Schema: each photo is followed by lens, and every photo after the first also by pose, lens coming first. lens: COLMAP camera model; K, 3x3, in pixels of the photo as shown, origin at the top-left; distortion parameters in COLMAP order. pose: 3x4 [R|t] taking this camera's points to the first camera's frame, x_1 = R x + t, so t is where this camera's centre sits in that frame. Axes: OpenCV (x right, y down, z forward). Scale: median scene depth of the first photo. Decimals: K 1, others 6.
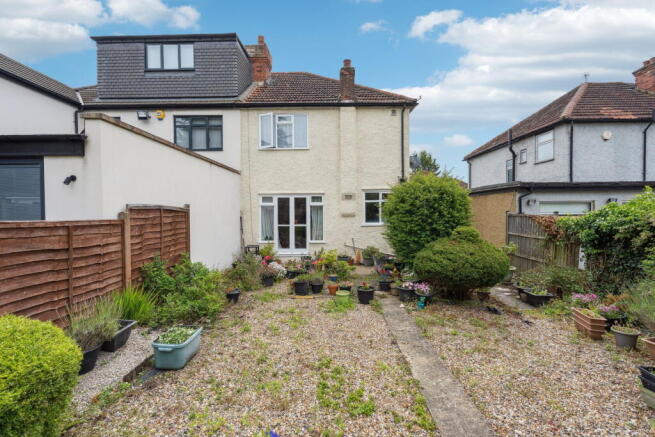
lens RADIAL K [[301.2, 0, 326.4], [0, 301.2, 223.1], [0, 0, 1]] dist [-0.001141, -0.000015]
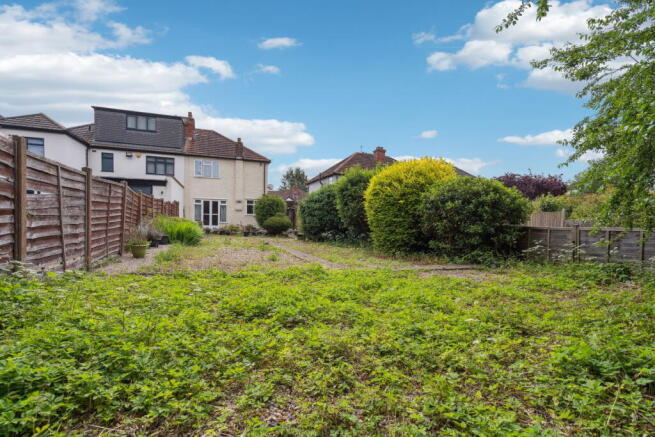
lens RADIAL K [[301.2, 0, 326.4], [0, 301.2, 223.1], [0, 0, 1]] dist [-0.001141, -0.000015]
pose [[0.926886, 0.019484, 0.374837, -0.151422], [-0.009102, 0.999525, -0.029447, 0.122516], [-0.375232, 0.023882, 0.926623, -1.224886]]
